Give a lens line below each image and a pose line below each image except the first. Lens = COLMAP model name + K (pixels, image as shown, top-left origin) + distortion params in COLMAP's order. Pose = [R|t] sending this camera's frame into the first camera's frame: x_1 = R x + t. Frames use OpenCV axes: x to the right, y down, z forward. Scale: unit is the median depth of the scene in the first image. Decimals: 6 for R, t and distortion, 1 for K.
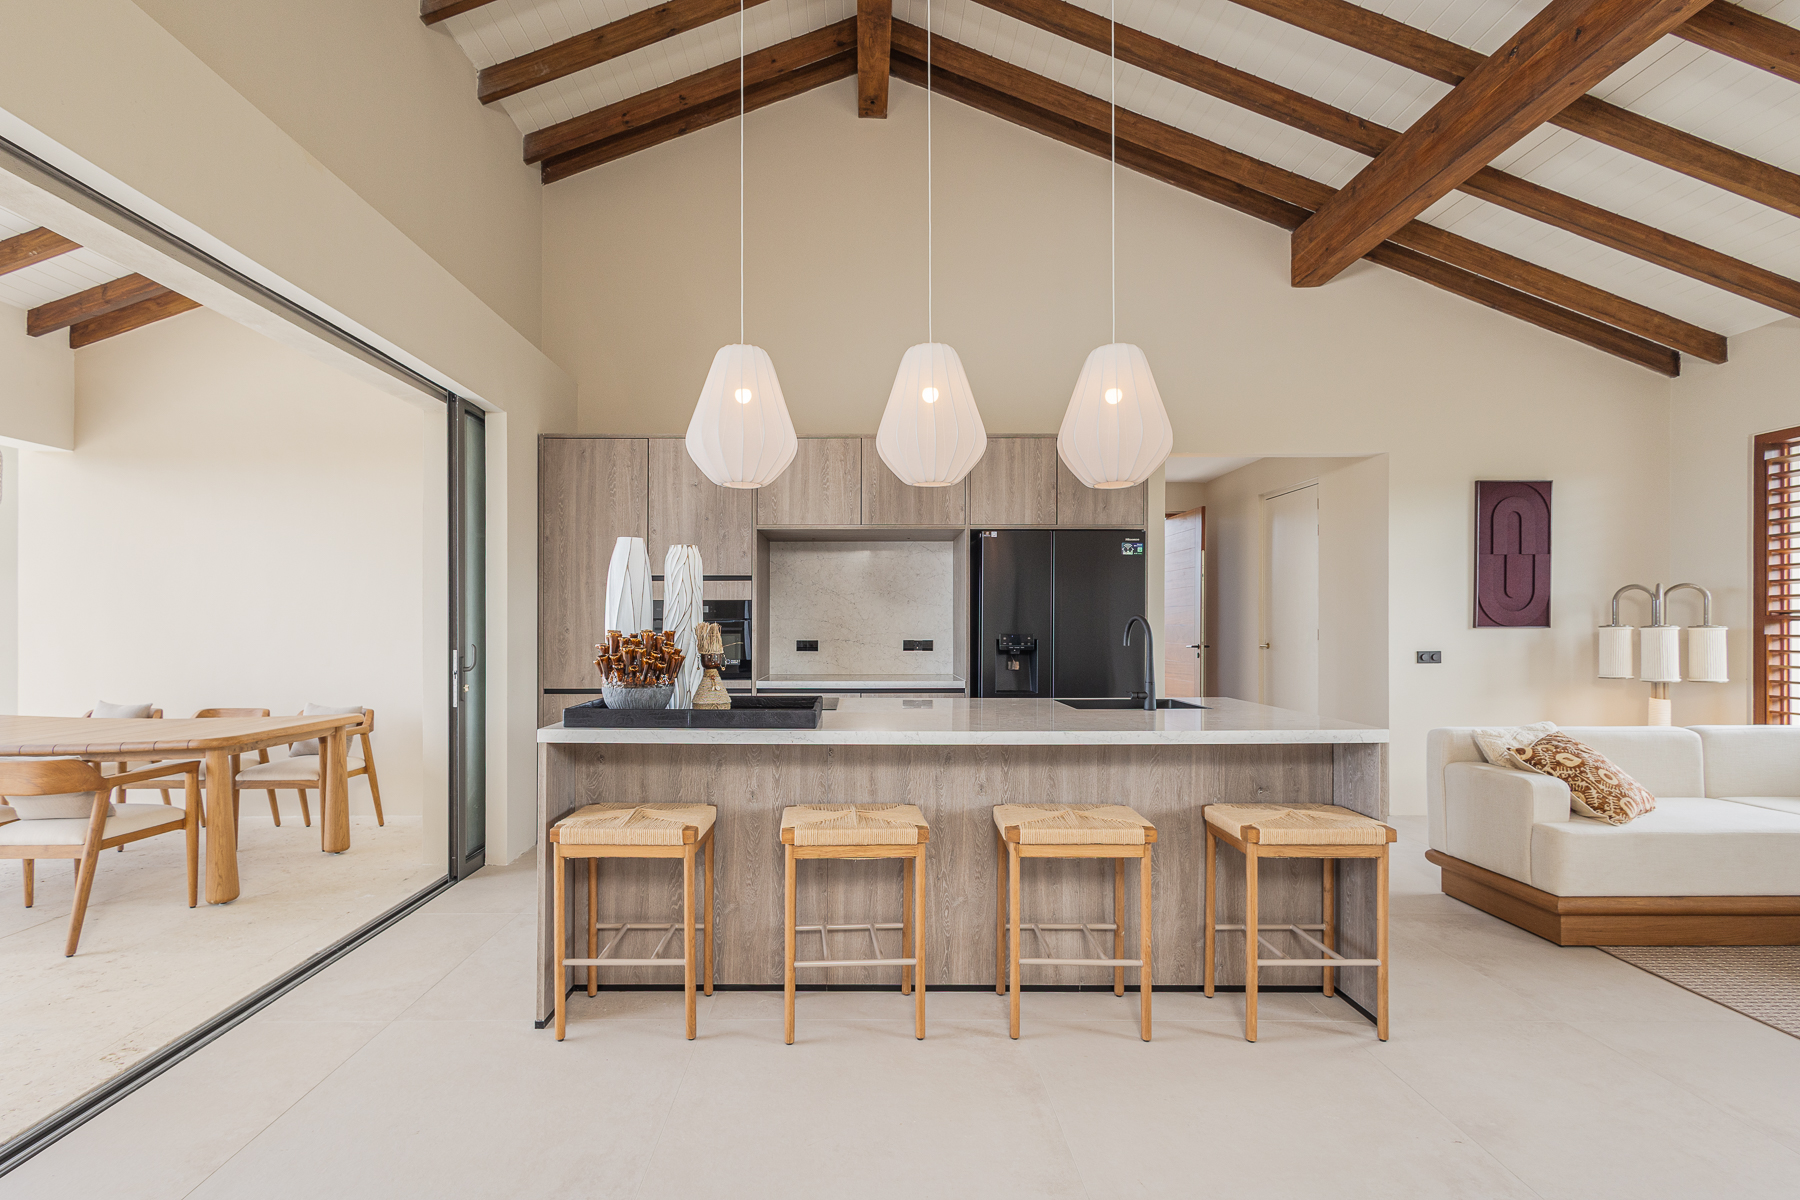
lens RADIAL K [[839.4, 0, 854.0], [0, 839.4, 622.3], [0, 0, 1]] dist [0.000308, -0.000148]
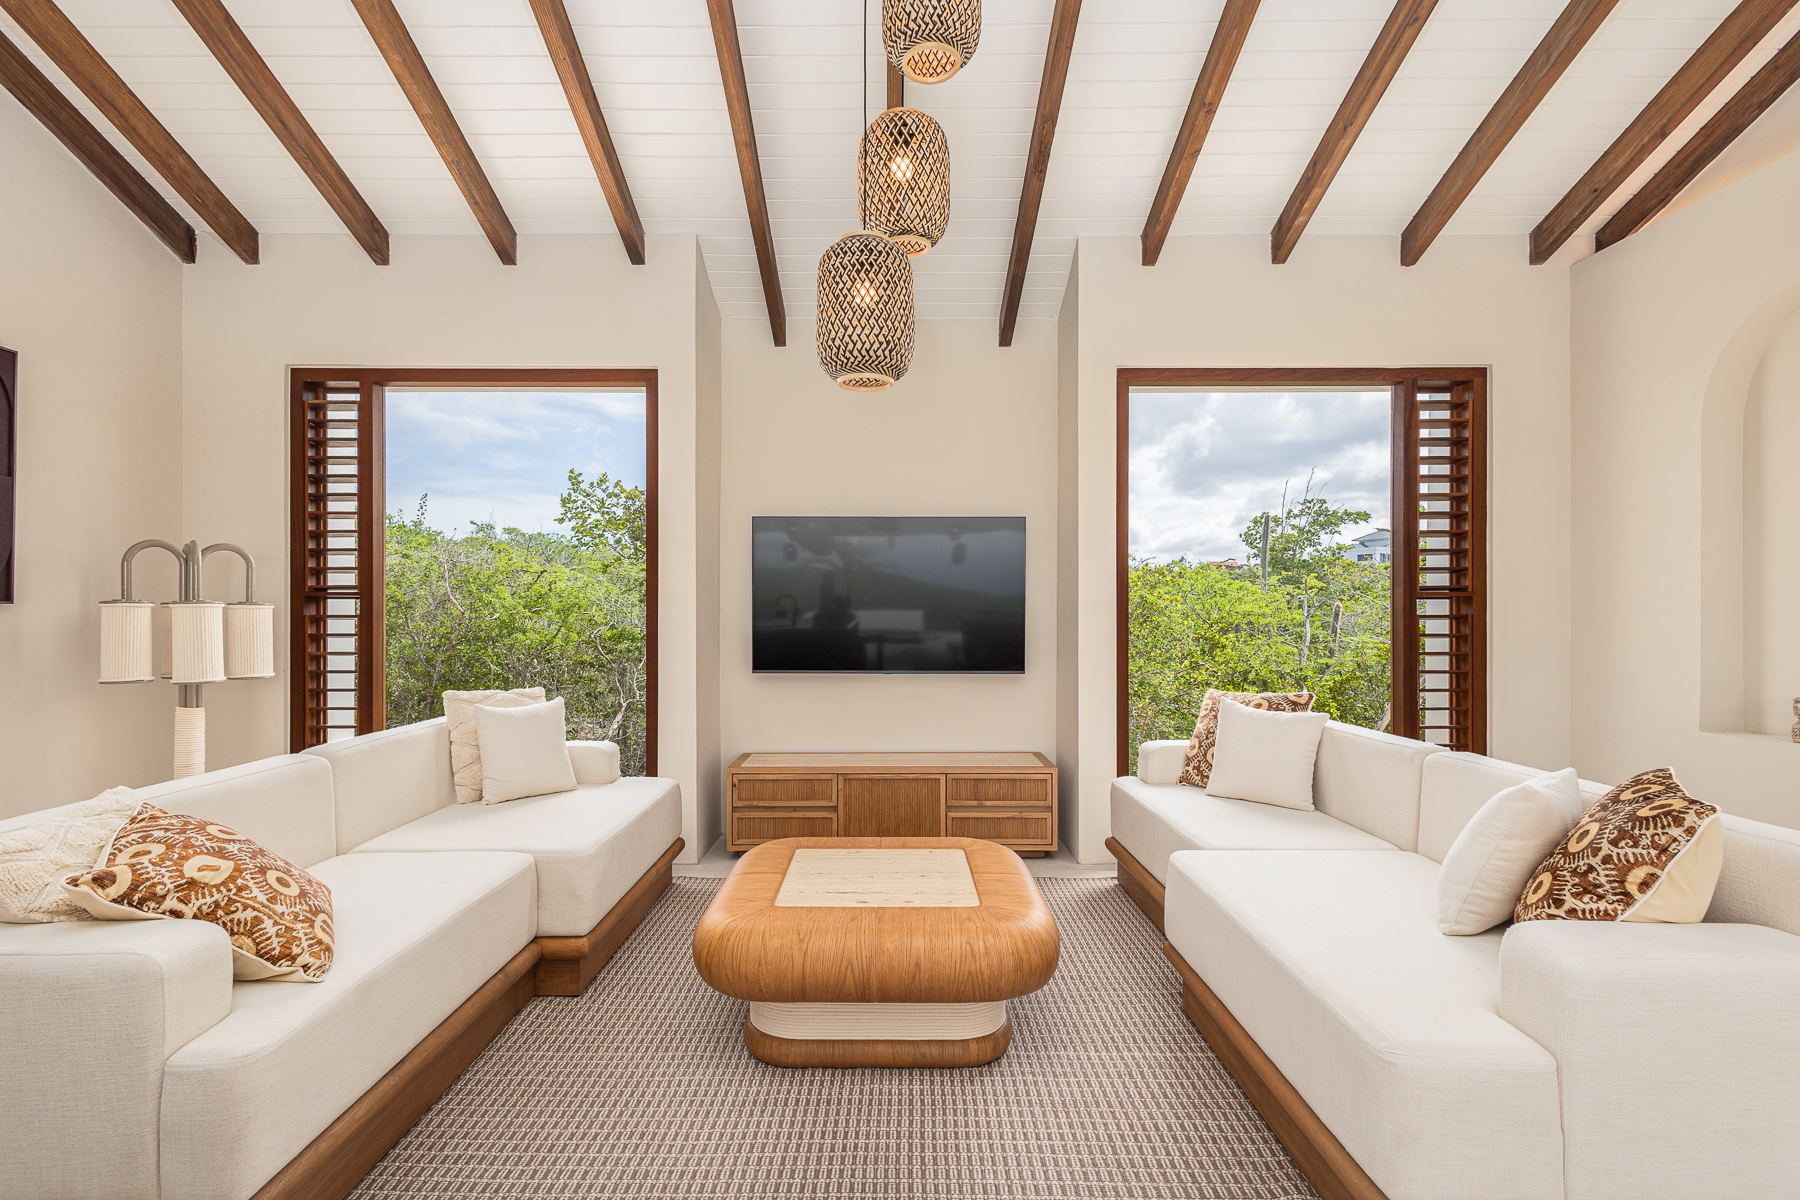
lens RADIAL K [[841.4, 0, 898.6], [0, 841.4, 623.5], [0, 0, 1]] dist [0.000761, -0.000446]
pose [[-0.007746, -0.005664, 0.999954, 0.379463], [-0.000237, 0.999984, 0.005663, 0.025302], [-0.999970, -0.000194, -0.007748, 0.614379]]
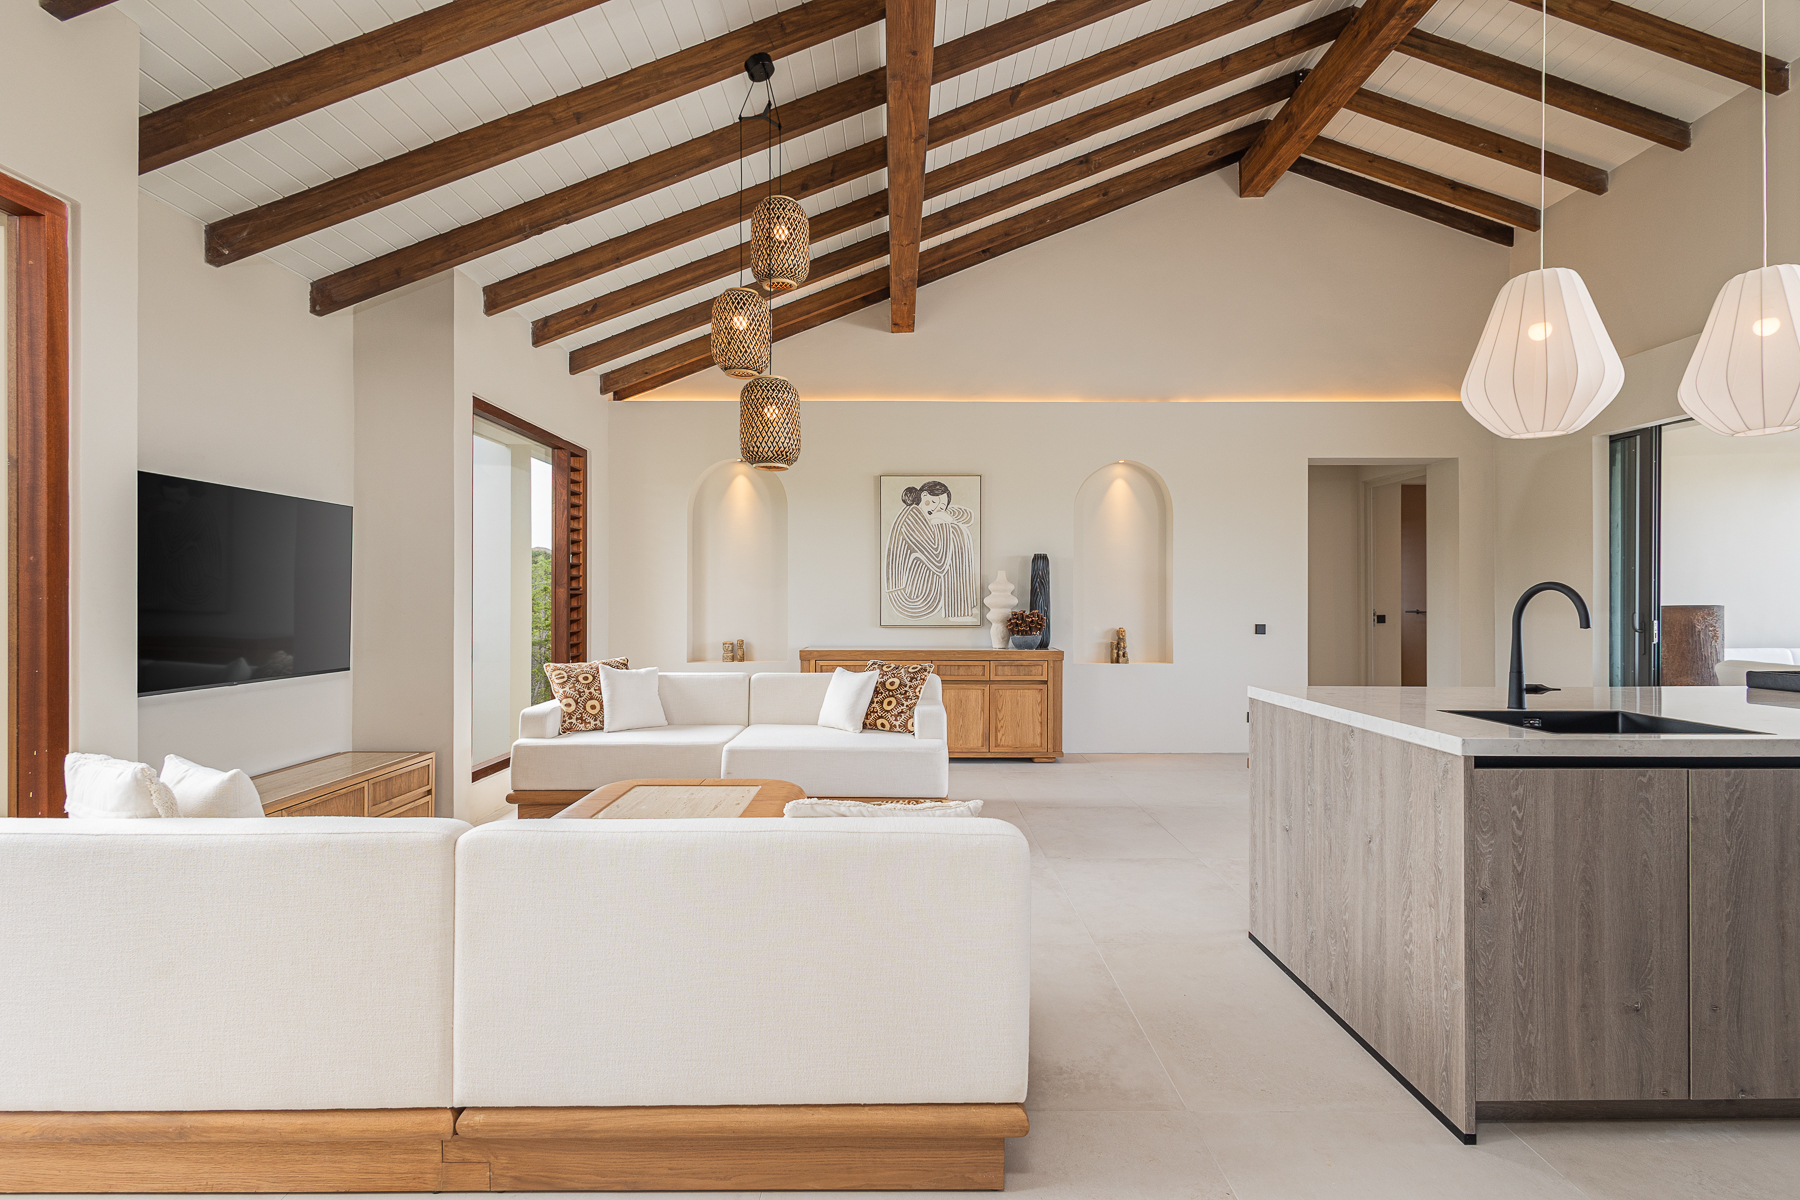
lens RADIAL K [[846.2, 0, 900.0], [0, 846.2, 600.0], [0, 0, 1]] dist [0.001238, -0.000063]
pose [[-0.999839, 0.002349, -0.017801, 0.877505], [0.002335, 0.999997, 0.000830, 0.007550], [0.017803, 0.000788, -0.999841, 1.657847]]
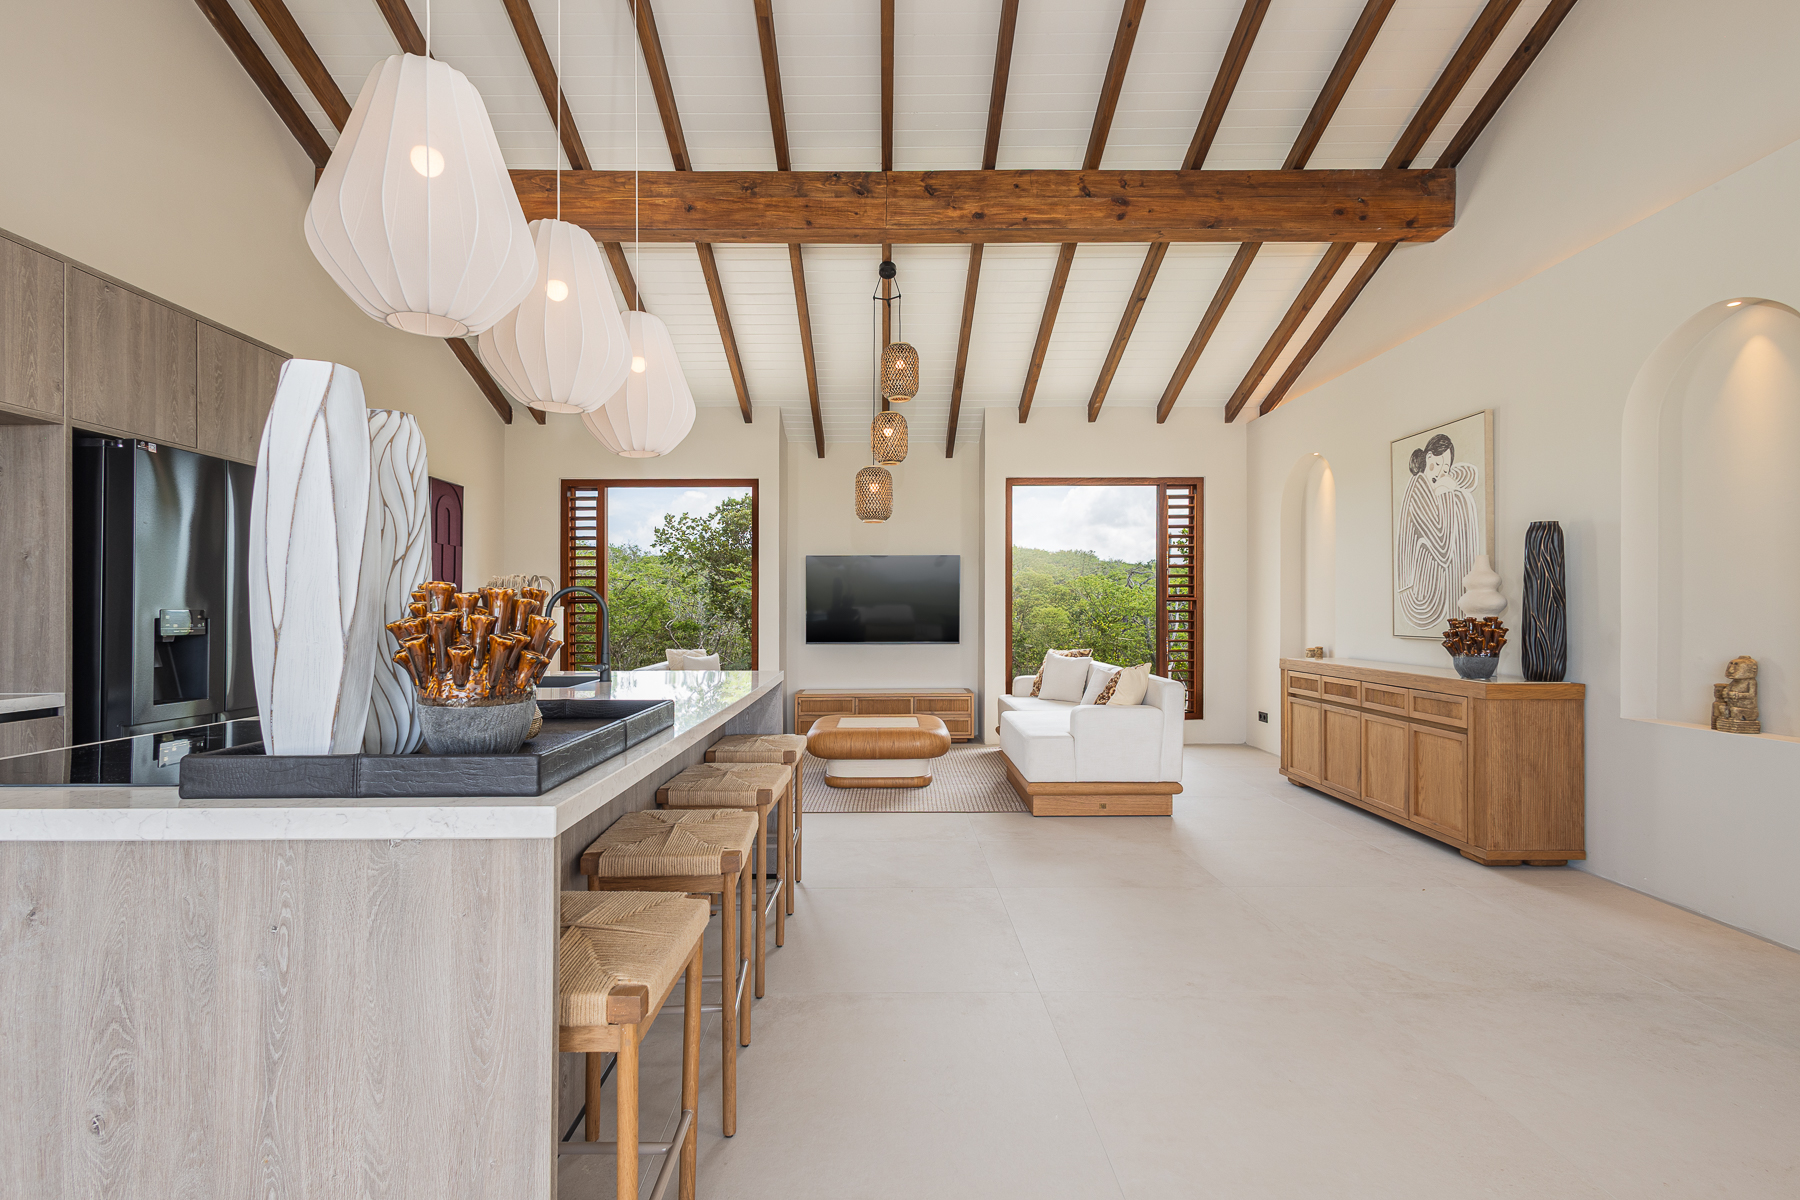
lens RADIAL K [[846.2, 0, 900.0], [0, 846.2, 600.0], [0, 0, 1]] dist [0.001238, -0.000063]
pose [[-0.016654, 0.015157, 0.999746, -0.615133], [0.003294, 0.999880, -0.015104, 0.024787], [-0.999856, 0.003041, -0.016701, 0.612121]]
